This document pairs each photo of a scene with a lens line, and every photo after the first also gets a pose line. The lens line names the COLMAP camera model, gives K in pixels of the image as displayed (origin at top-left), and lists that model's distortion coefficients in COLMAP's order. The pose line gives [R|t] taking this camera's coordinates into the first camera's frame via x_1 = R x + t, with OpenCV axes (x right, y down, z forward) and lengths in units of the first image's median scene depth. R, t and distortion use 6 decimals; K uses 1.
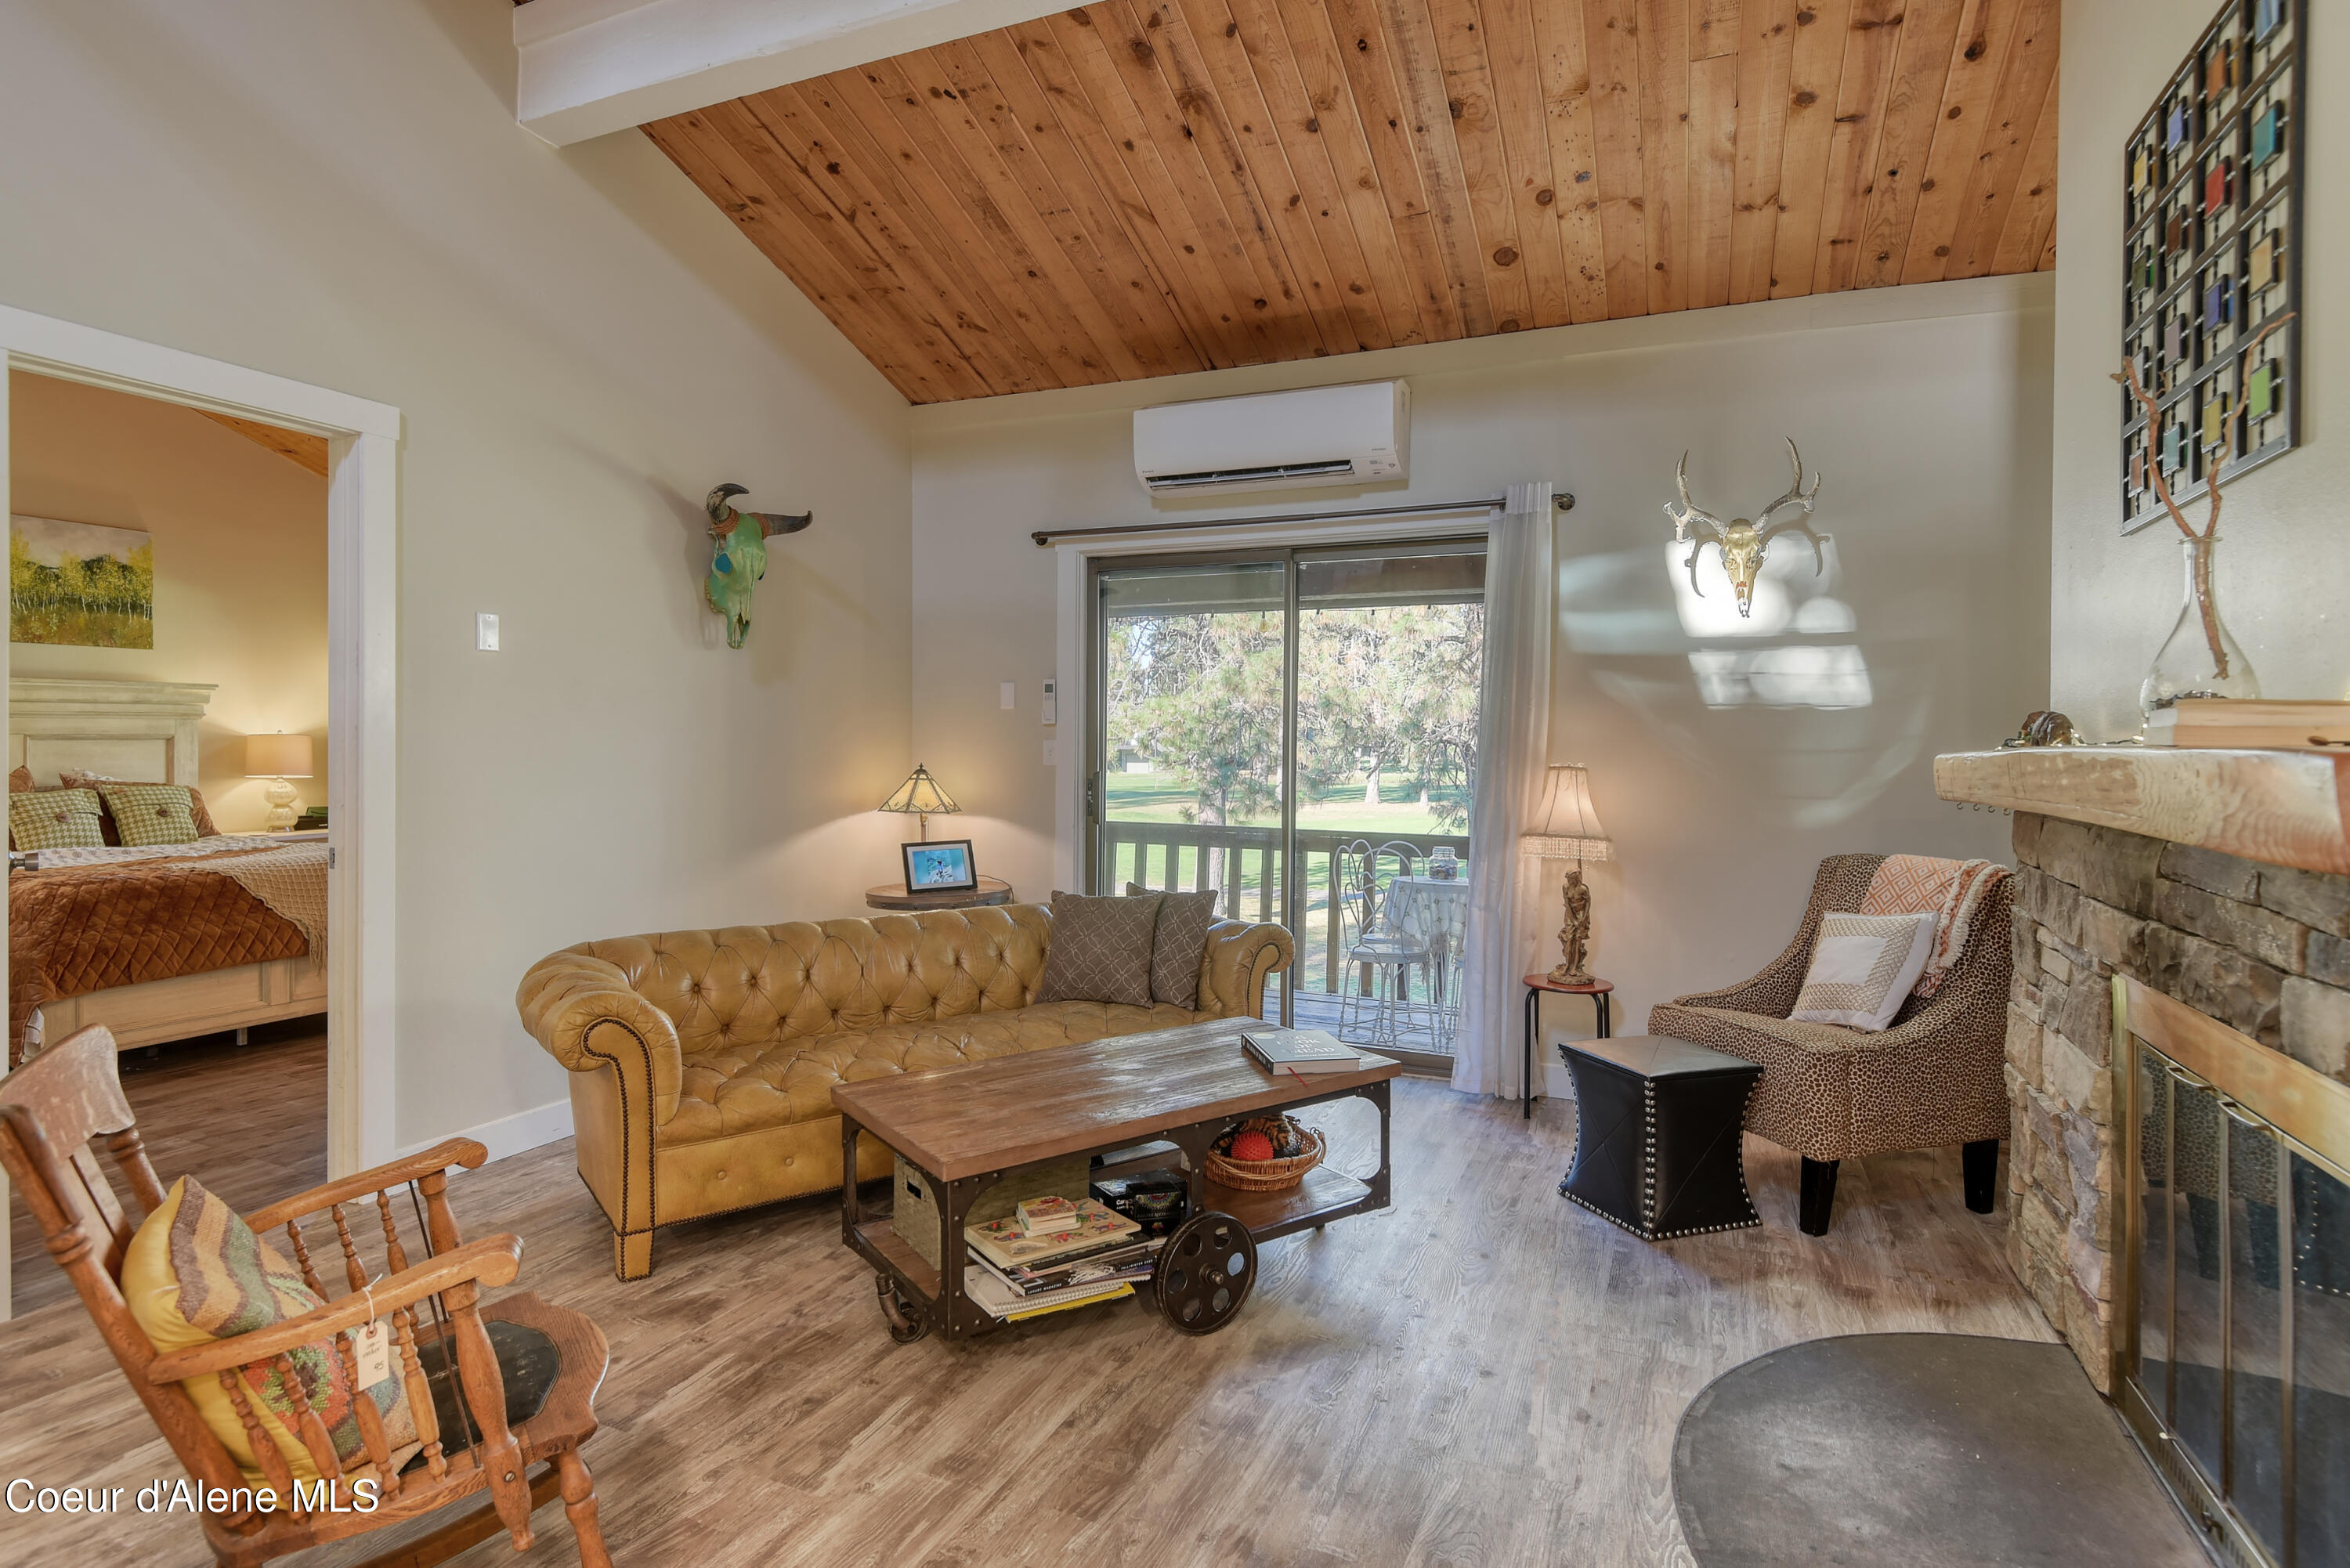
lens RADIAL K [[1253.8, 0, 1172.6], [0, 1253.8, 773.3], [0, 0, 1]] dist [-0.037047, -0.005255]
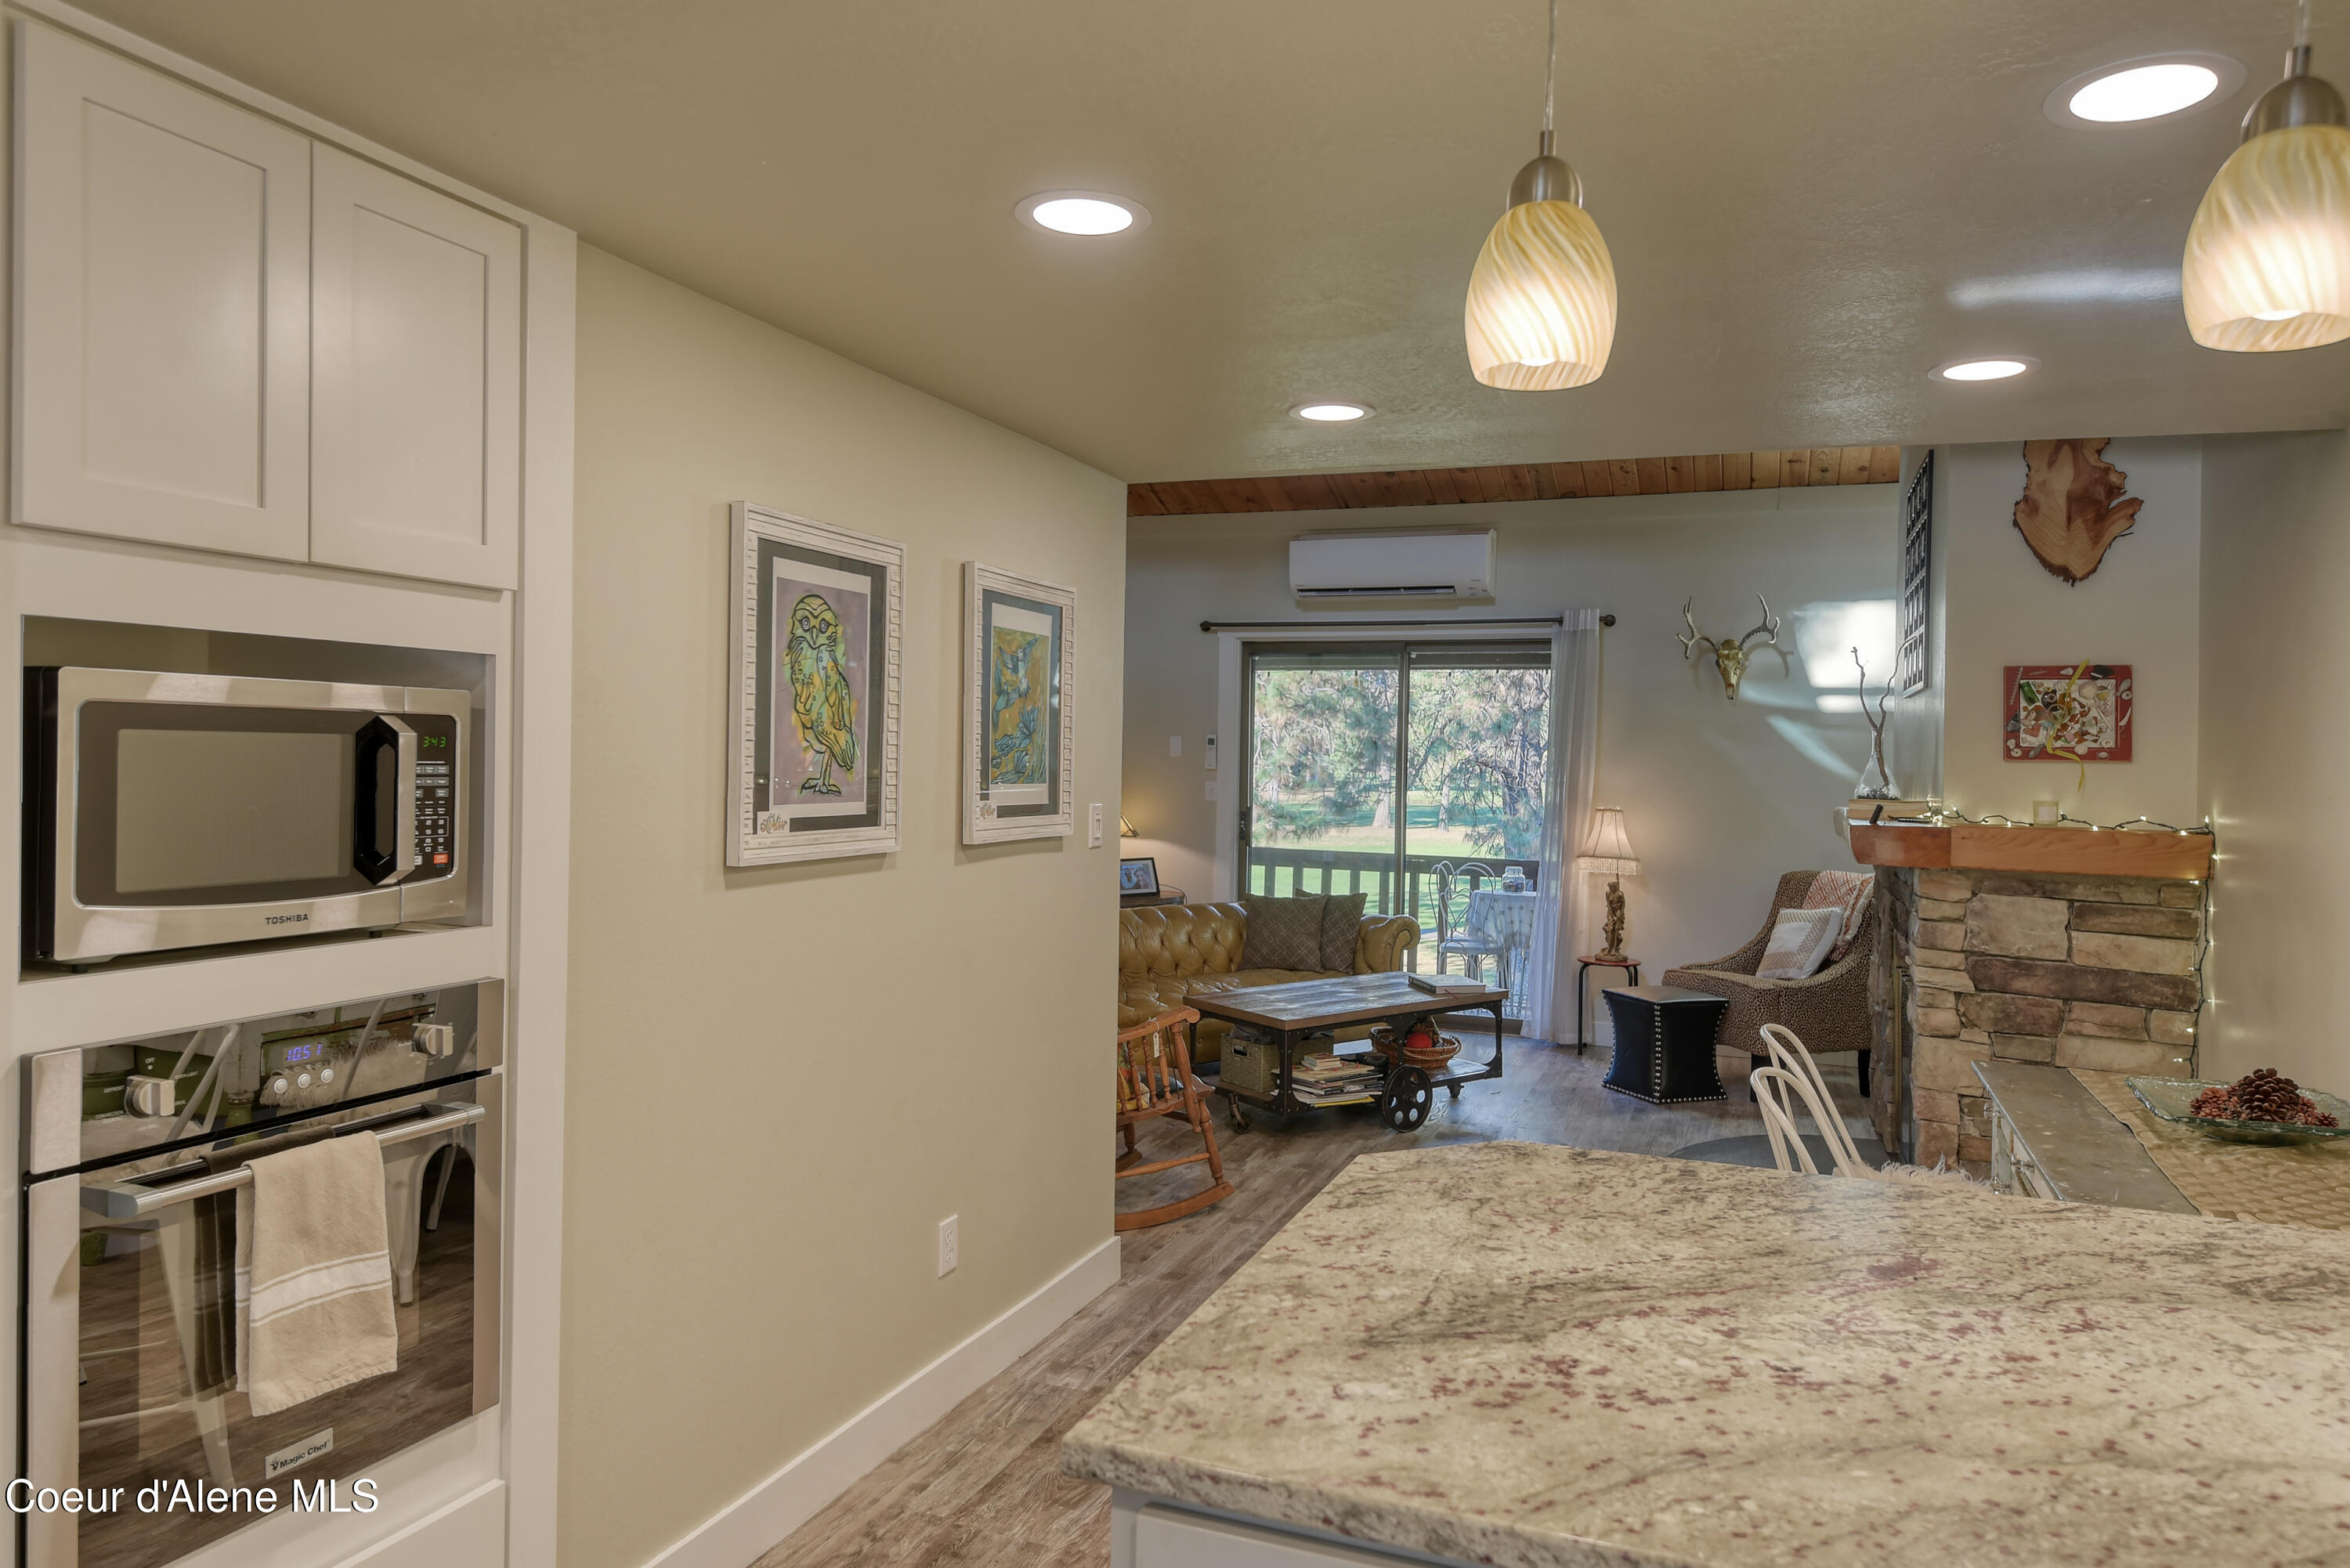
lens RADIAL K [[1516.3, 0, 1165.9], [0, 1516.3, 766.9], [0, 0, 1]] dist [0.006279, 0.006282]
pose [[0.999785, 0.007769, 0.019232, -0.230444], [-0.007489, 0.999866, -0.014581, -0.025088], [-0.019343, 0.014434, 0.999709, -0.747348]]
